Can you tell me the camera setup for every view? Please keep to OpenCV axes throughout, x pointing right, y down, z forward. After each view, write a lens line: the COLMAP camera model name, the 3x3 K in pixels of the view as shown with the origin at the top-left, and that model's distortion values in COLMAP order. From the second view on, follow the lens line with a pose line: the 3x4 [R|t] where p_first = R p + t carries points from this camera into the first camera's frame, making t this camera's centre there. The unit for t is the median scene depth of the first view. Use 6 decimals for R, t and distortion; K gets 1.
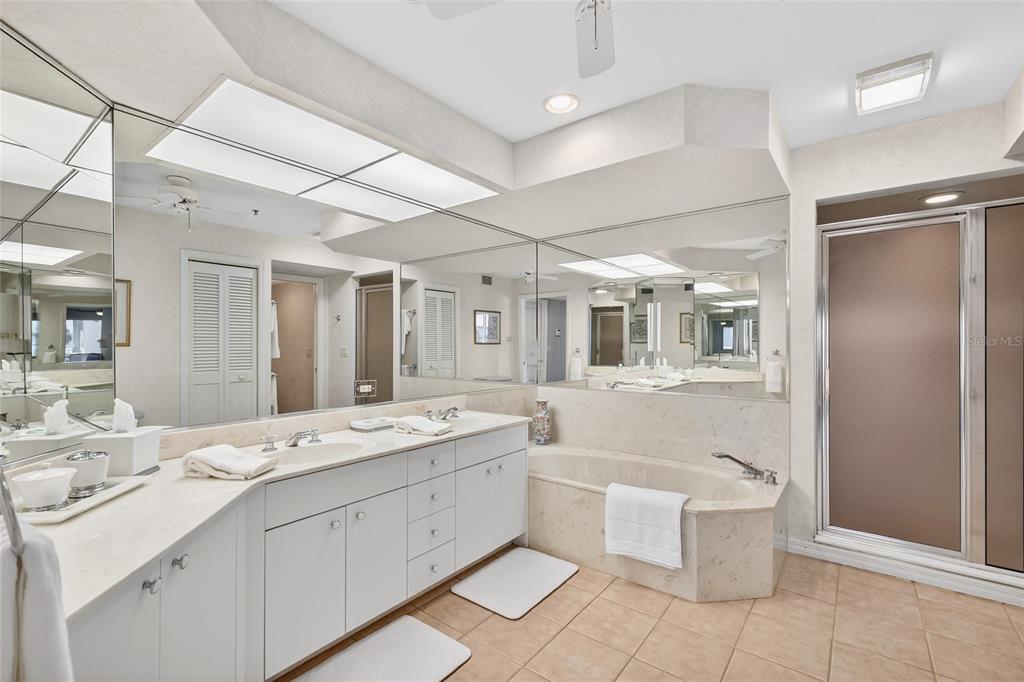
lens RADIAL K [[447.5, 0, 518.7], [0, 447.5, 338.7], [0, 0, 1]] dist [0.015036, -0.000549]
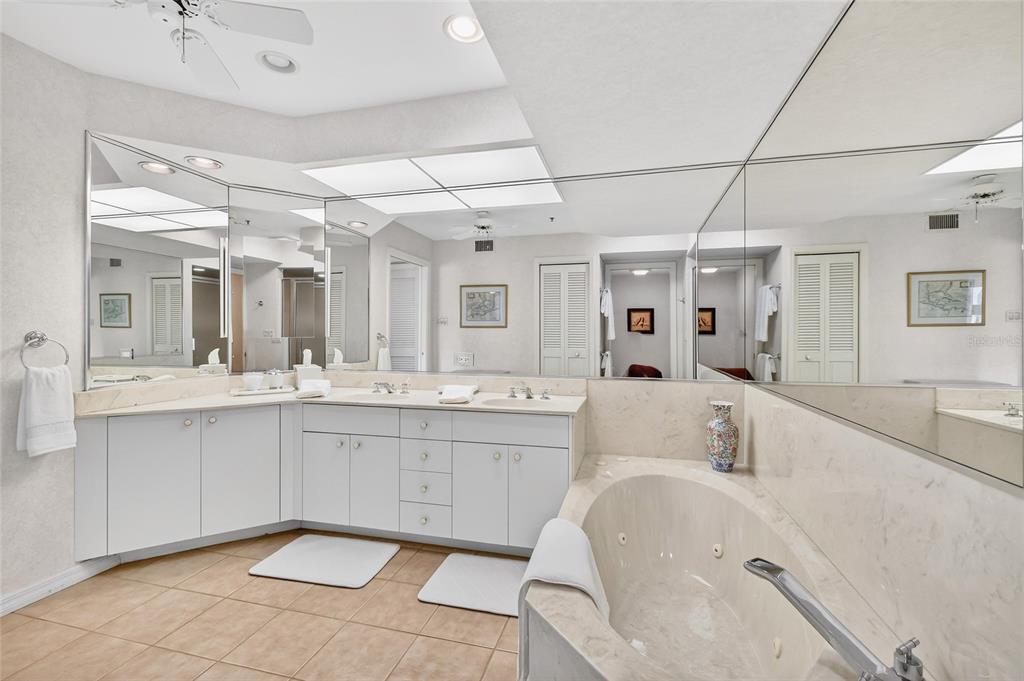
lens RADIAL K [[447.5, 0, 516.6], [0, 447.5, 341.3], [0, 0, 1]] dist [0.015036, -0.000549]
pose [[0.392851, 0.013965, -0.919496, 0.690184], [0.006187, 0.999822, 0.017829, 0.042154], [0.919581, -0.012693, 0.392694, 0.598870]]
